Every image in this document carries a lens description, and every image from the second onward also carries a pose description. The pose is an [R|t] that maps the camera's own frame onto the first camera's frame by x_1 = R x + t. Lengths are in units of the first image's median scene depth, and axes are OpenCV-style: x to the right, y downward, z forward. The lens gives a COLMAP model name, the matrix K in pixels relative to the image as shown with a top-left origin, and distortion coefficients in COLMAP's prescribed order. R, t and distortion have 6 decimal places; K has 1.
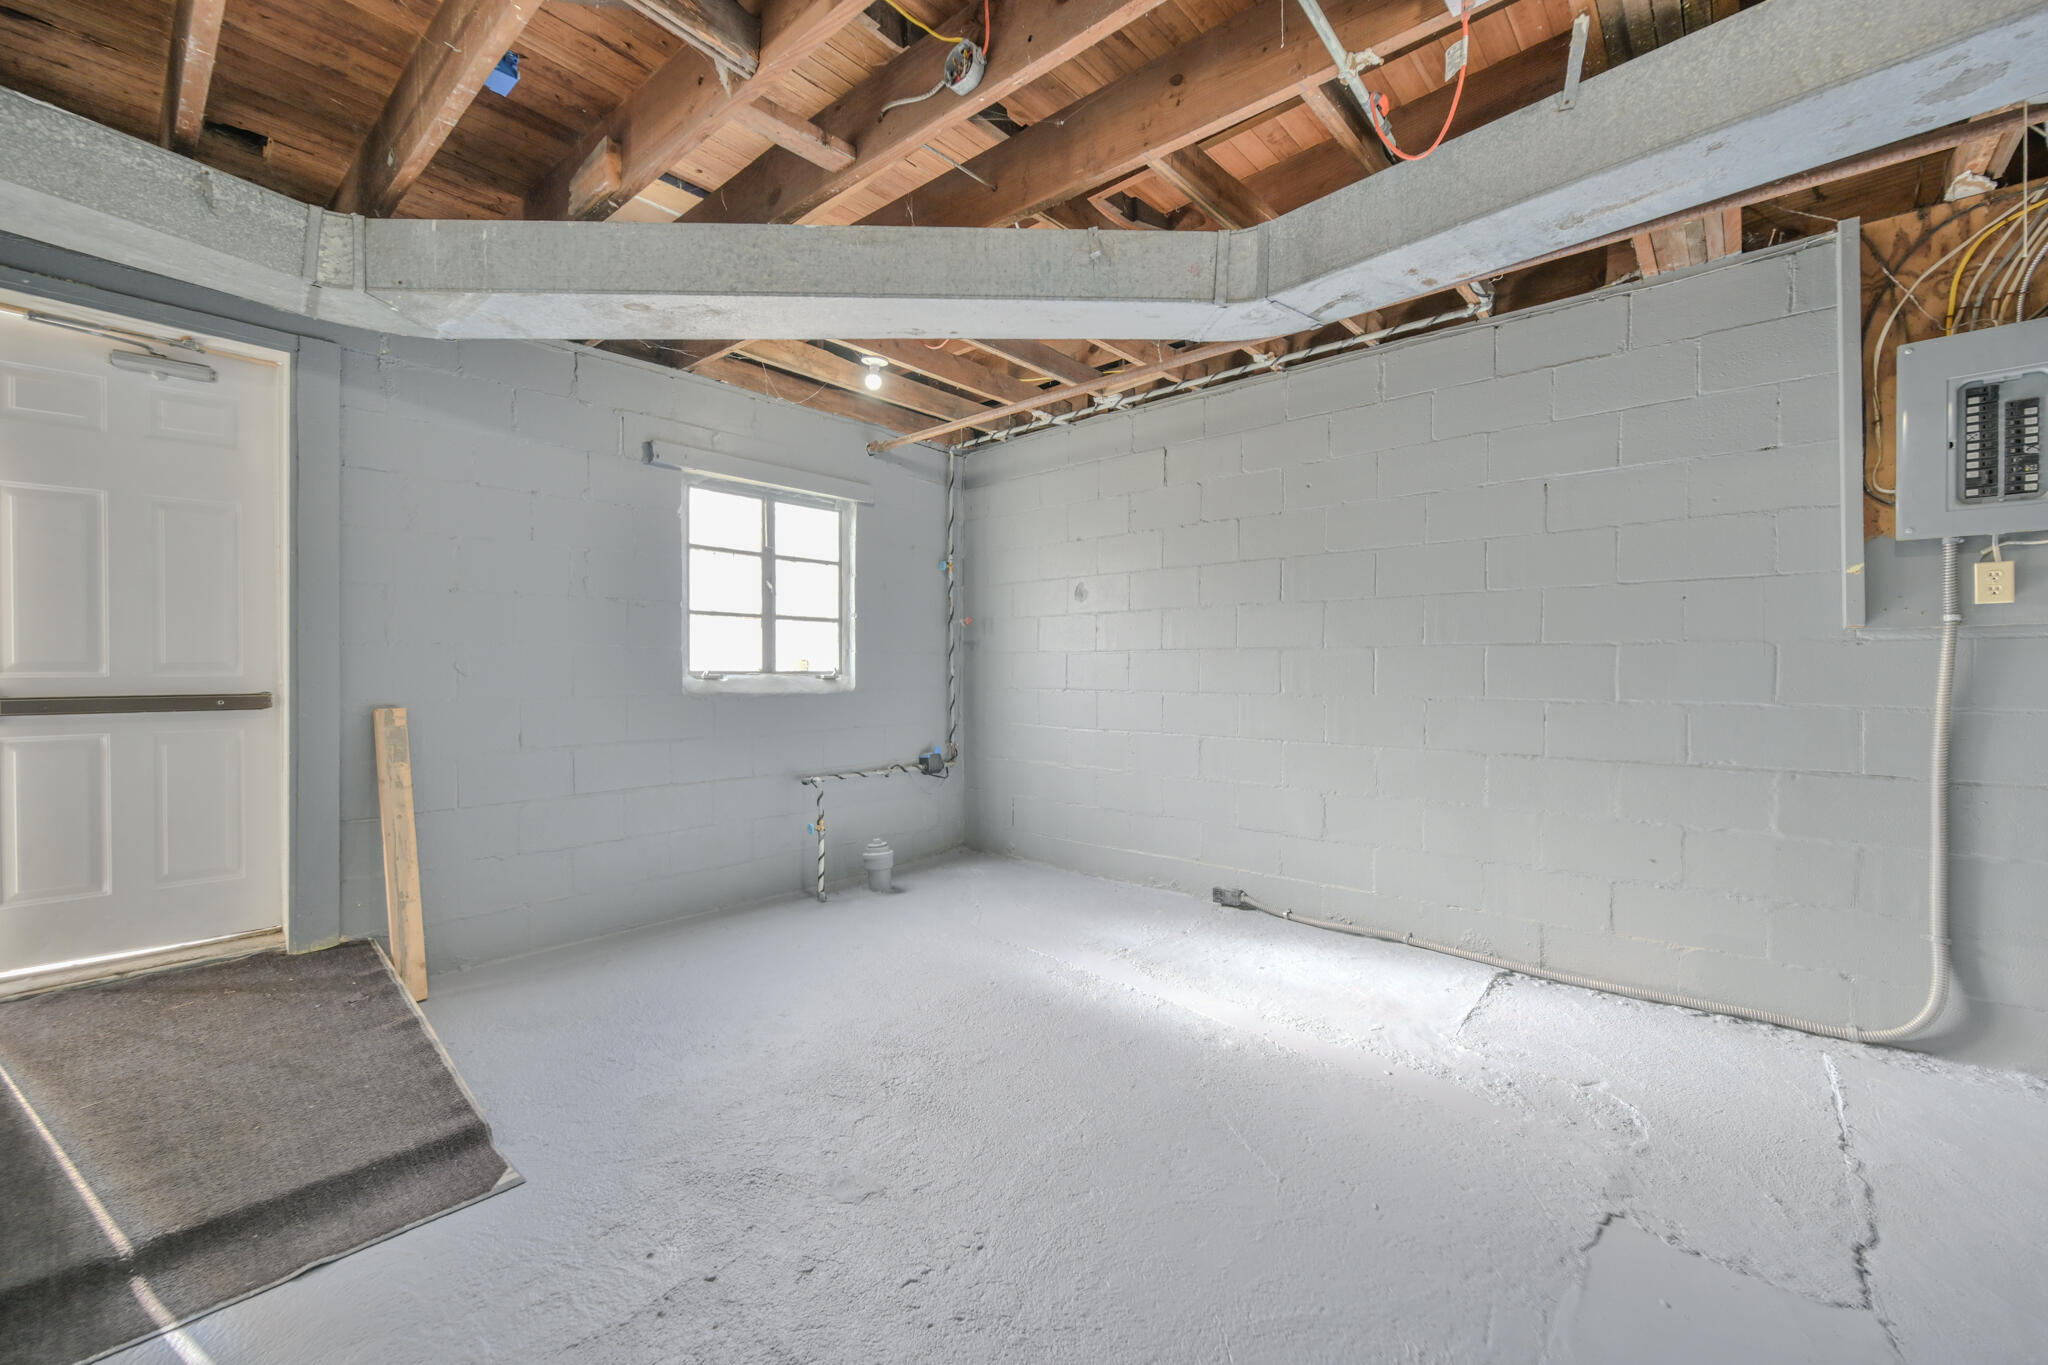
lens RADIAL K [[782.7, 0, 1036.1], [0, 782.7, 676.4], [0, 0, 1]] dist [0.001435, 0.000523]
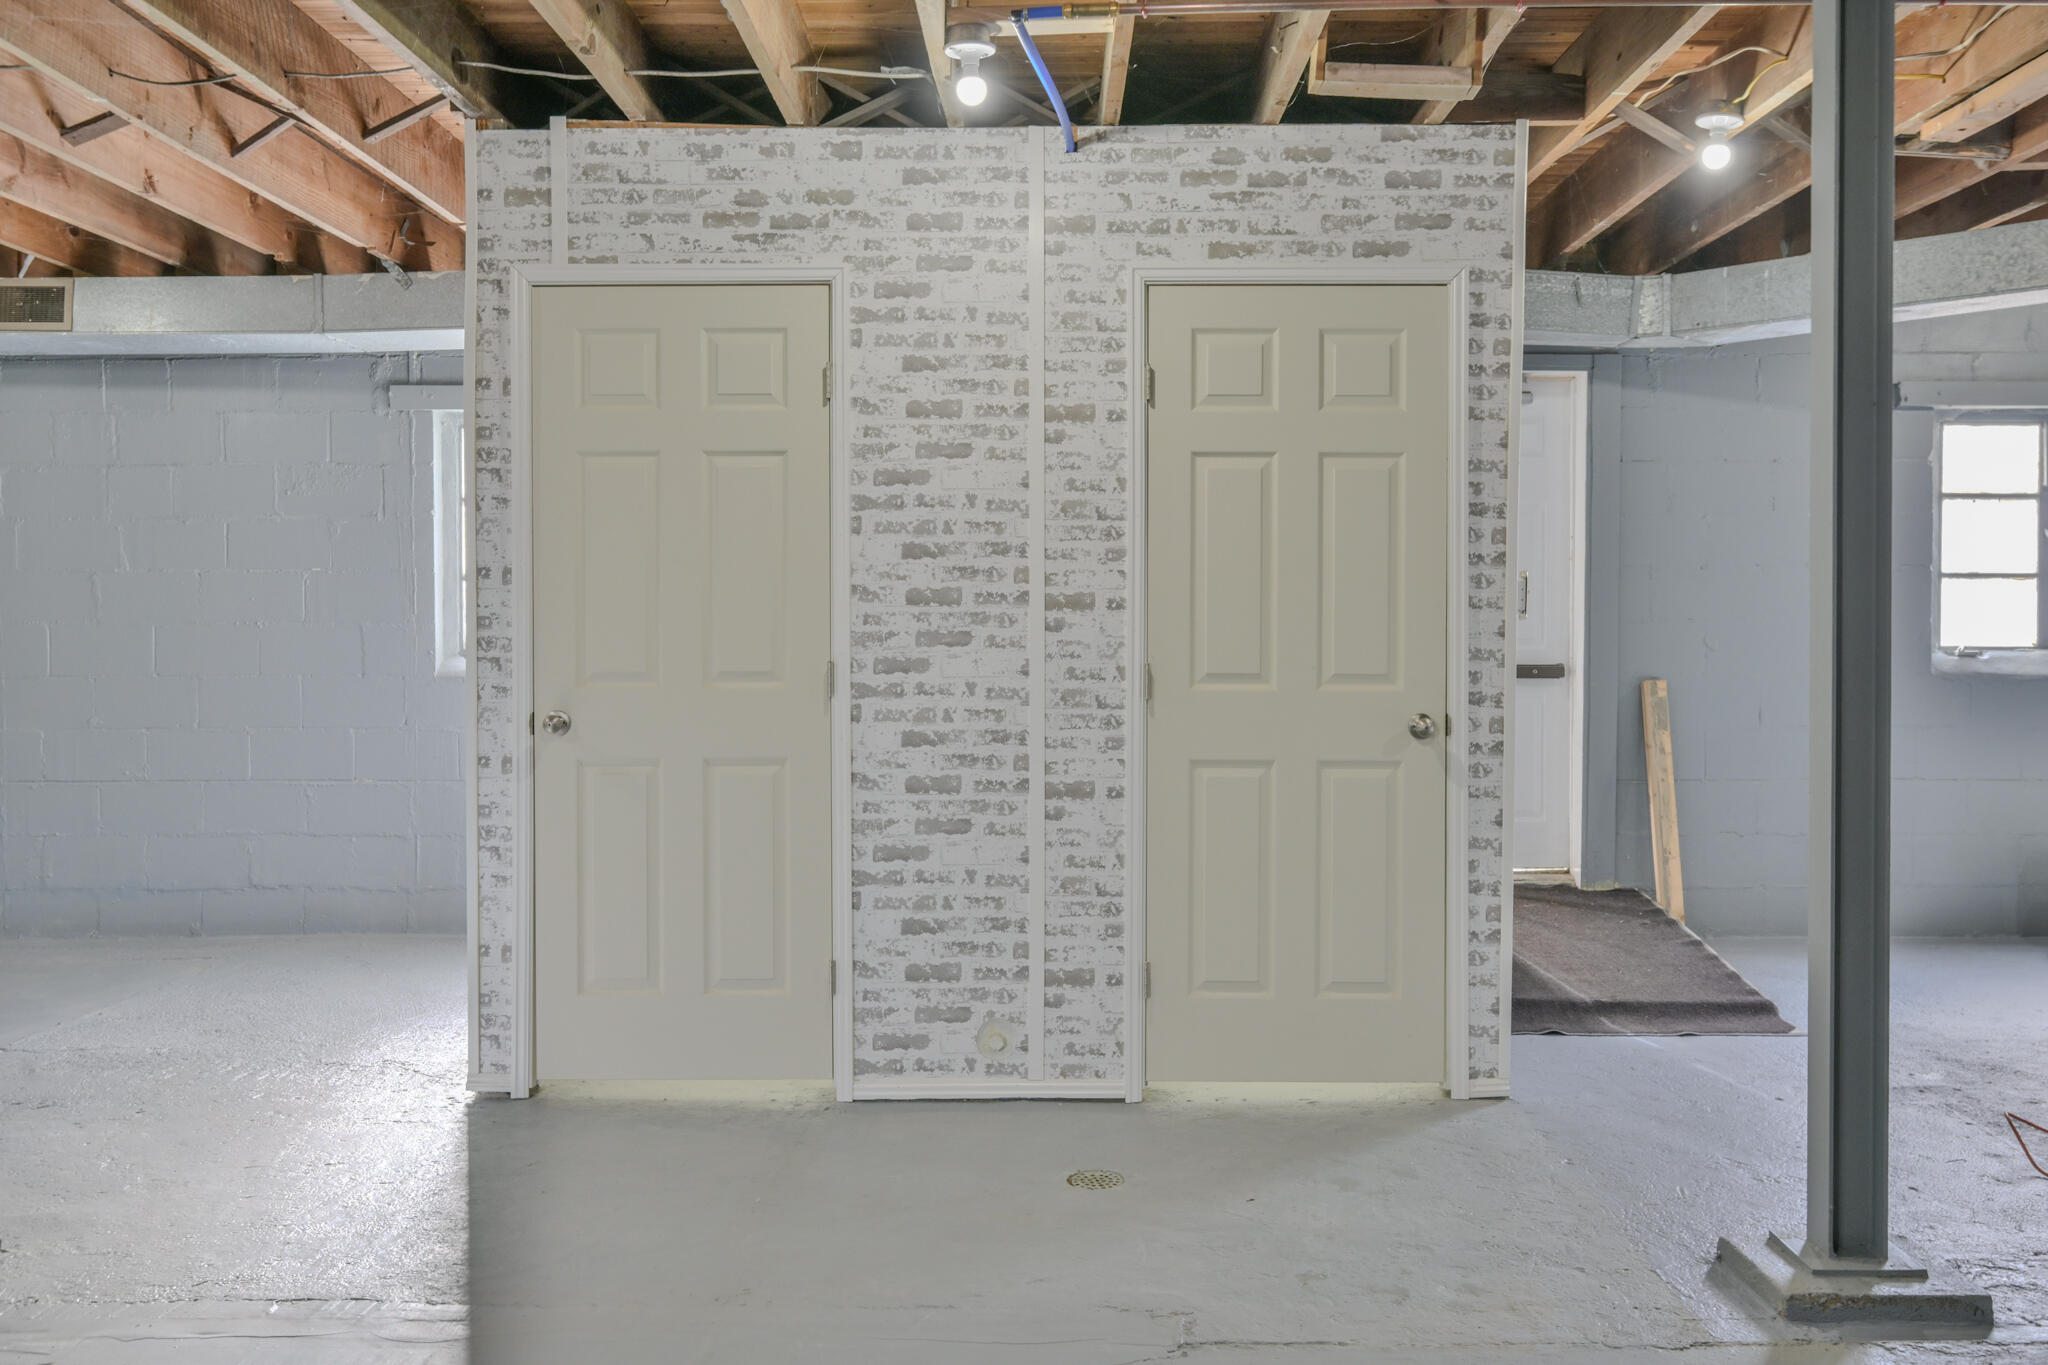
lens RADIAL K [[1686.2, 0, 1025.5], [0, 1686.2, 664.8], [0, 0, 1]] dist [-0.011074, 0.002214]
pose [[0.613466, 0.016808, -0.789542, 0.611574], [-0.007576, 0.999853, 0.015399, -0.012473], [0.789685, -0.003465, 0.613503, -1.421417]]
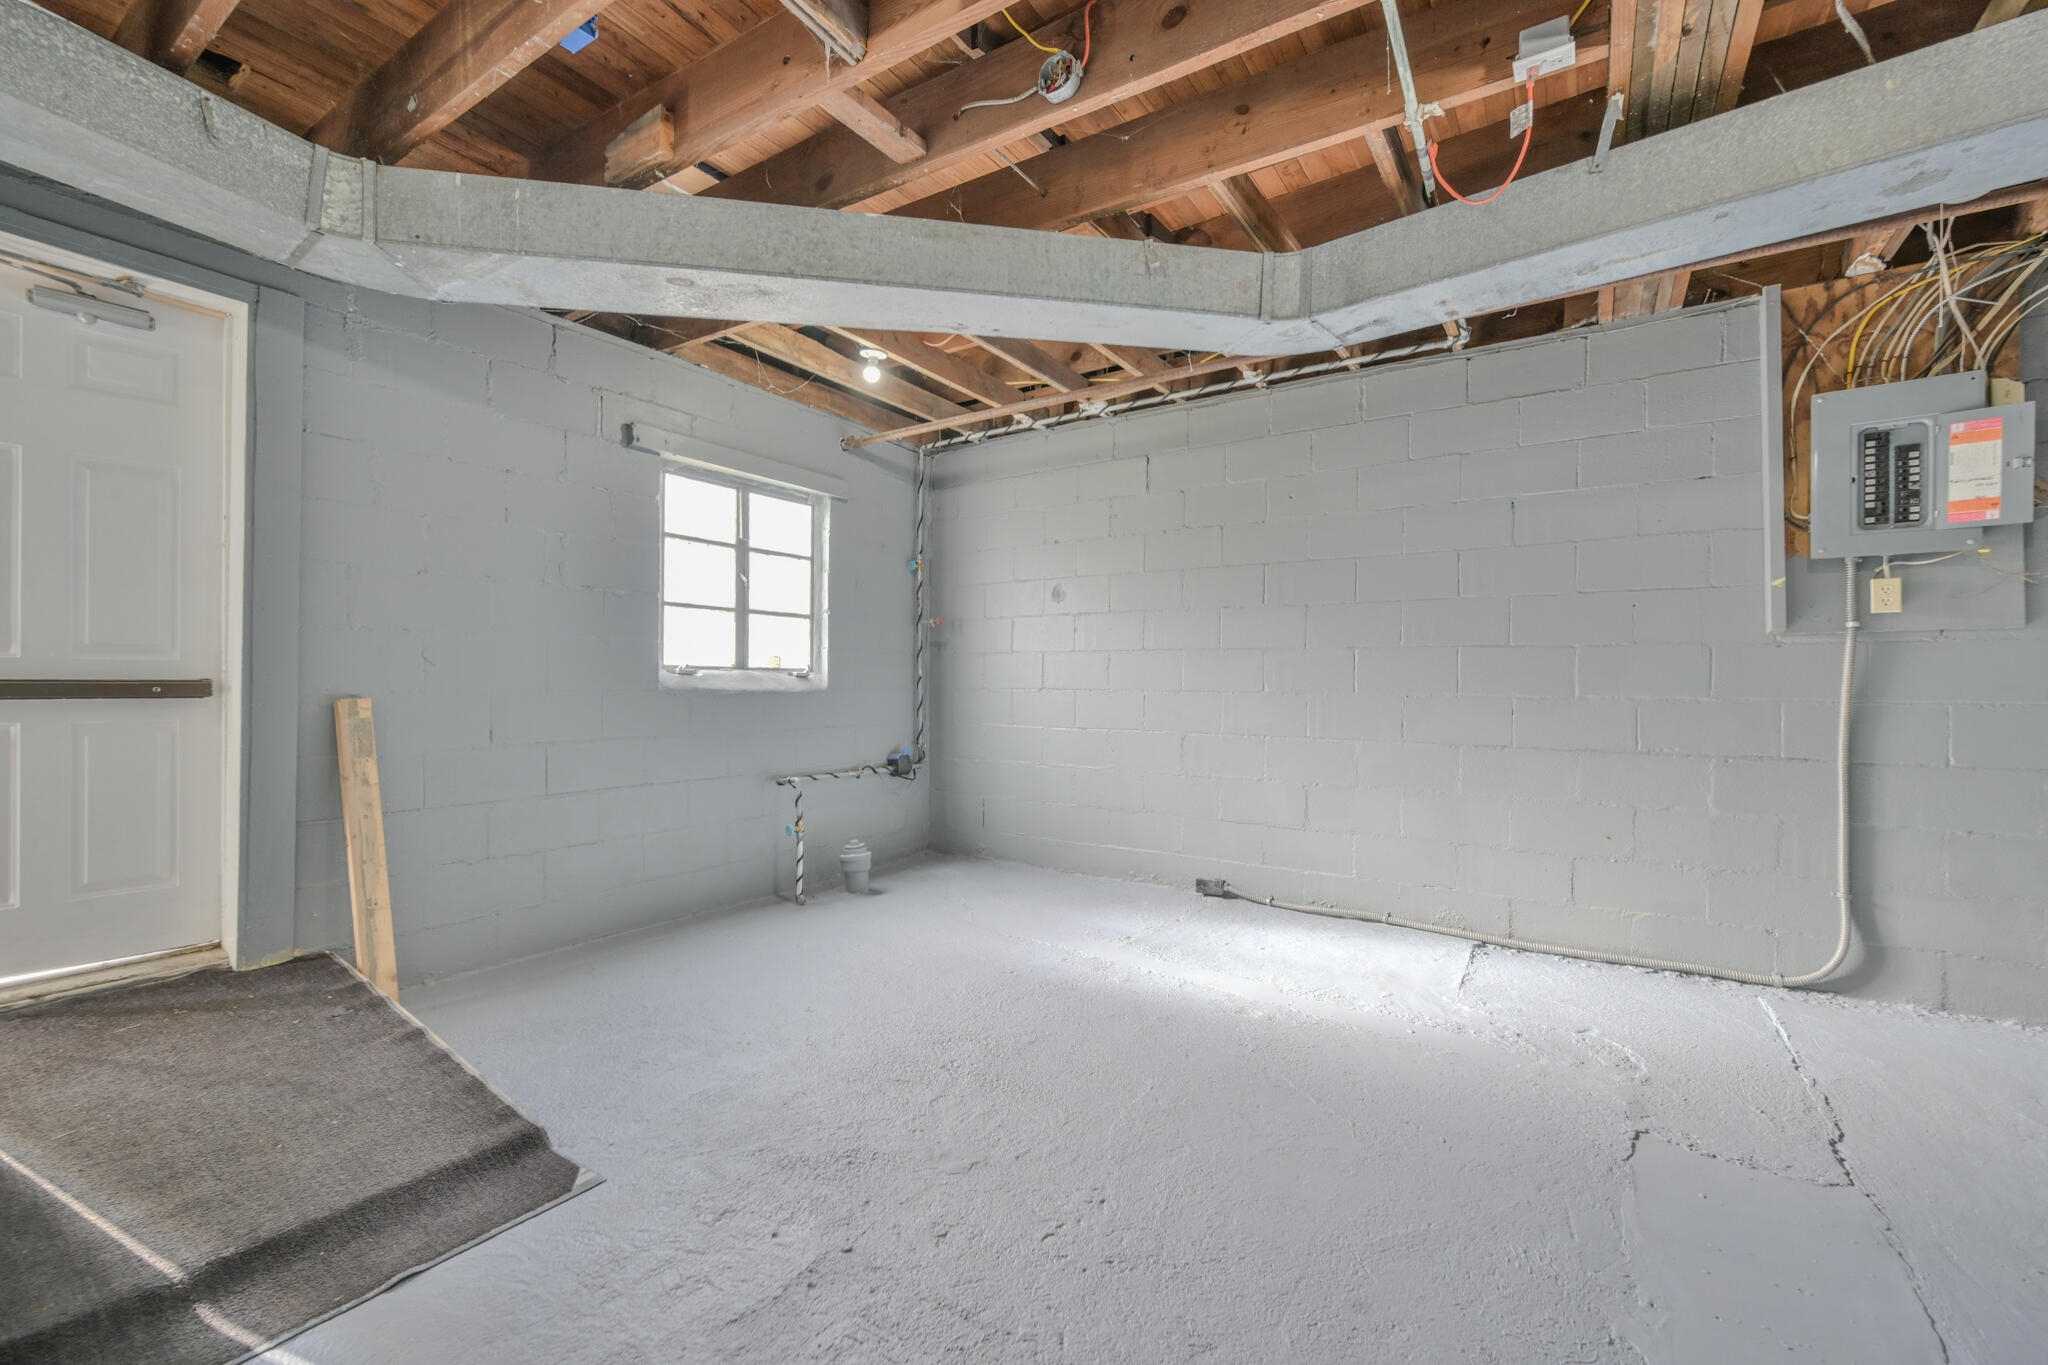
lens RADIAL K [[796.0, 0, 1024.0], [0, 796.0, 682.5], [0, 0, 1]] dist [0.002719, 0.000345]
pose [[0.991237, 0.009265, 0.131774, -0.220064], [-0.008042, 0.999920, -0.009813, 0.032230], [-0.131854, 0.008668, 0.991231, -0.032219]]
